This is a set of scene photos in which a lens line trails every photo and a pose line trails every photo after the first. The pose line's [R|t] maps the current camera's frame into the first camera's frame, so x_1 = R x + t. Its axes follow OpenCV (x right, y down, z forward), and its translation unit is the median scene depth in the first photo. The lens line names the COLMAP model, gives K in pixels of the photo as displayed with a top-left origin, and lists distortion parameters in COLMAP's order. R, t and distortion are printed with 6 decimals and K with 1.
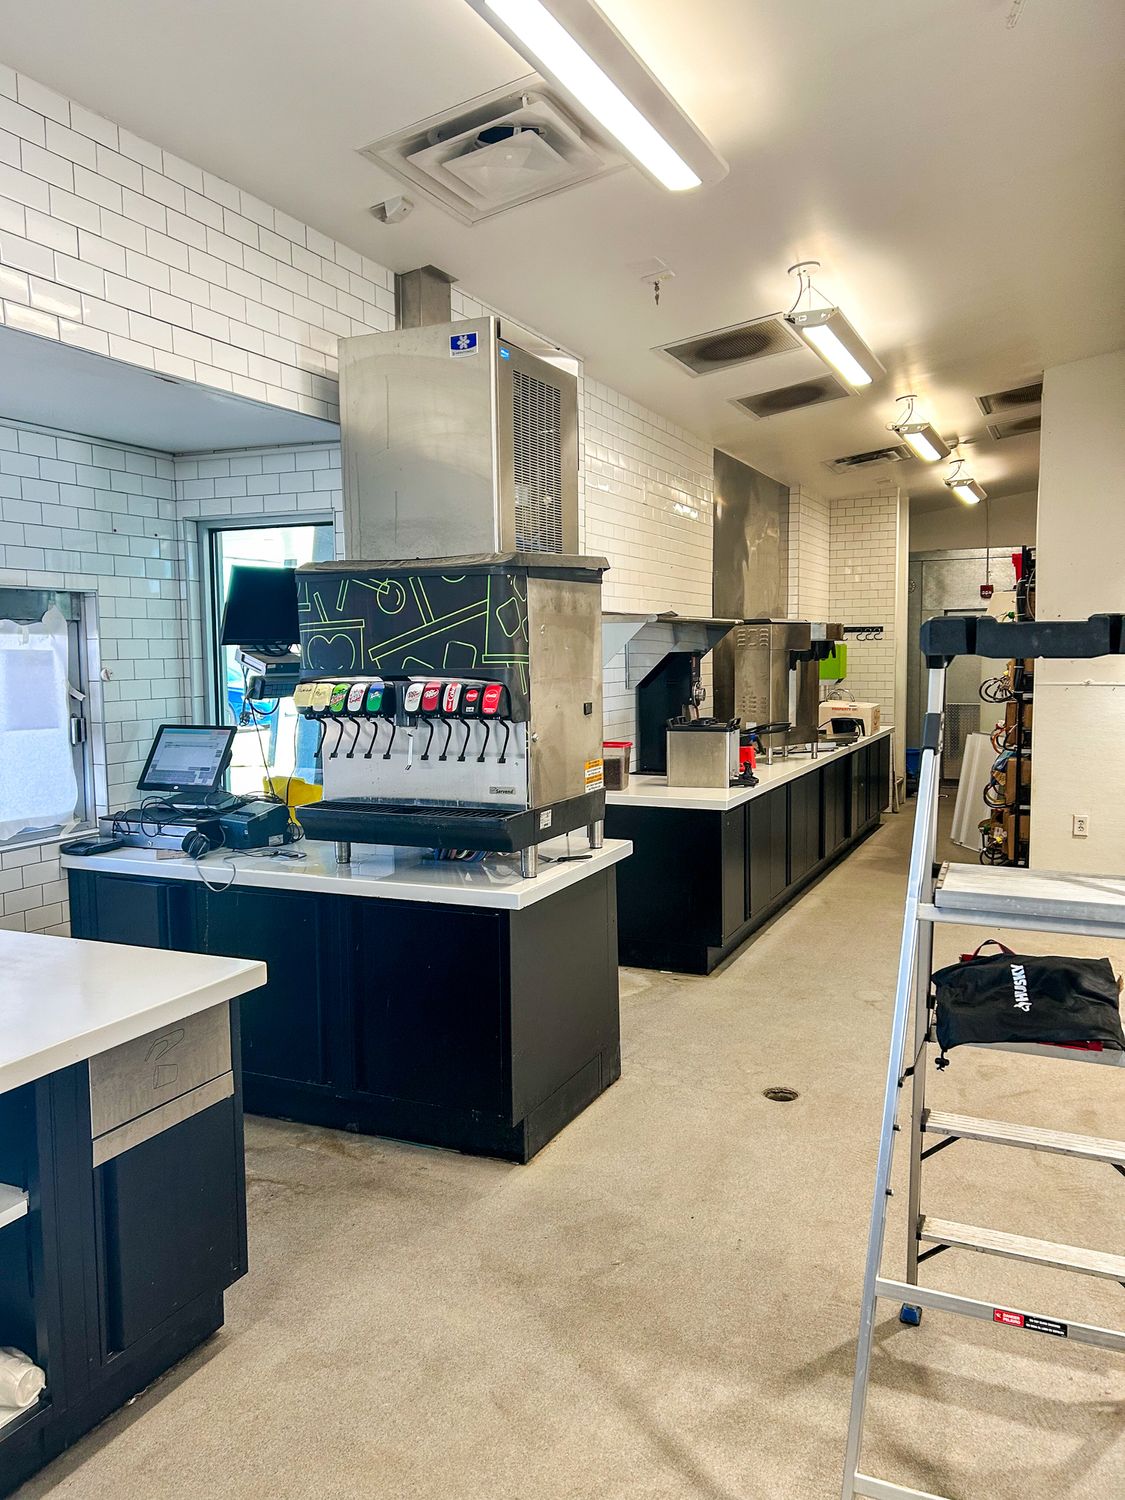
lens RADIAL K [[1116.9, 0, 562.5], [0, 1116.9, 750.0], [0, 0, 1]] dist [0.075799, 0.001862]
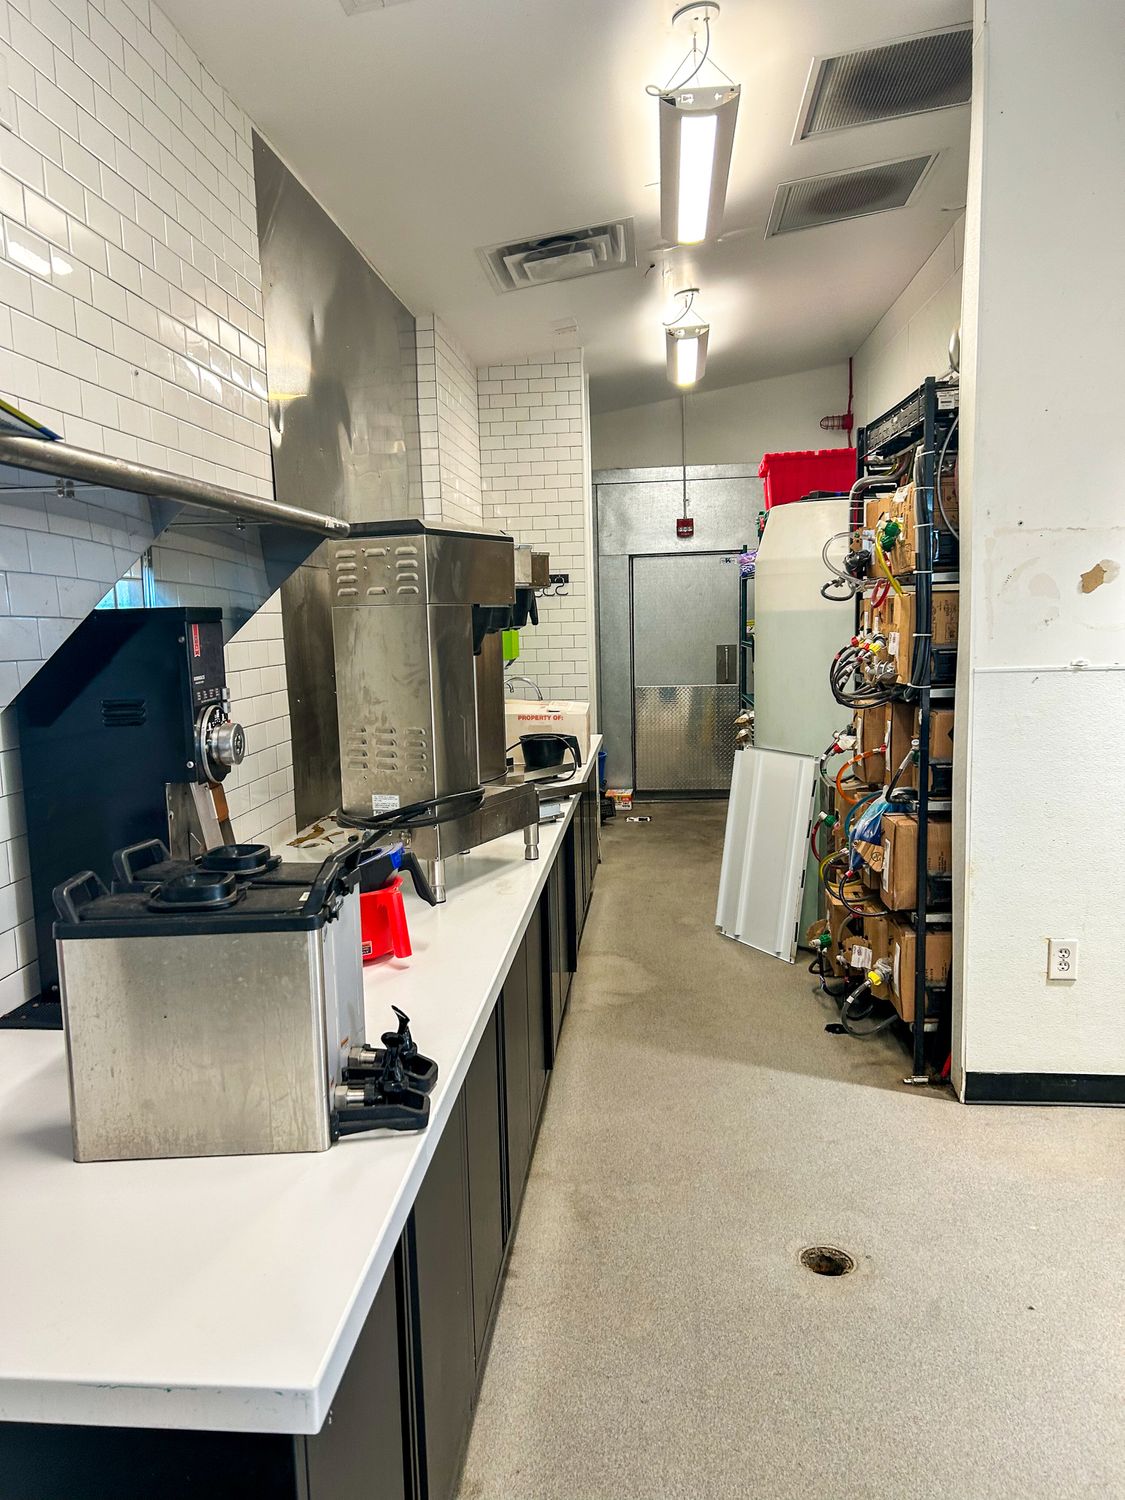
lens RADIAL K [[1116.9, 0, 562.5], [0, 1116.9, 750.0], [0, 0, 1]] dist [0.075799, 0.001862]
pose [[0.940040, -0.057303, 0.336217, 0.089697], [0.048139, 0.998208, 0.035537, -0.046417], [-0.337651, -0.017221, 0.941114, 0.568657]]
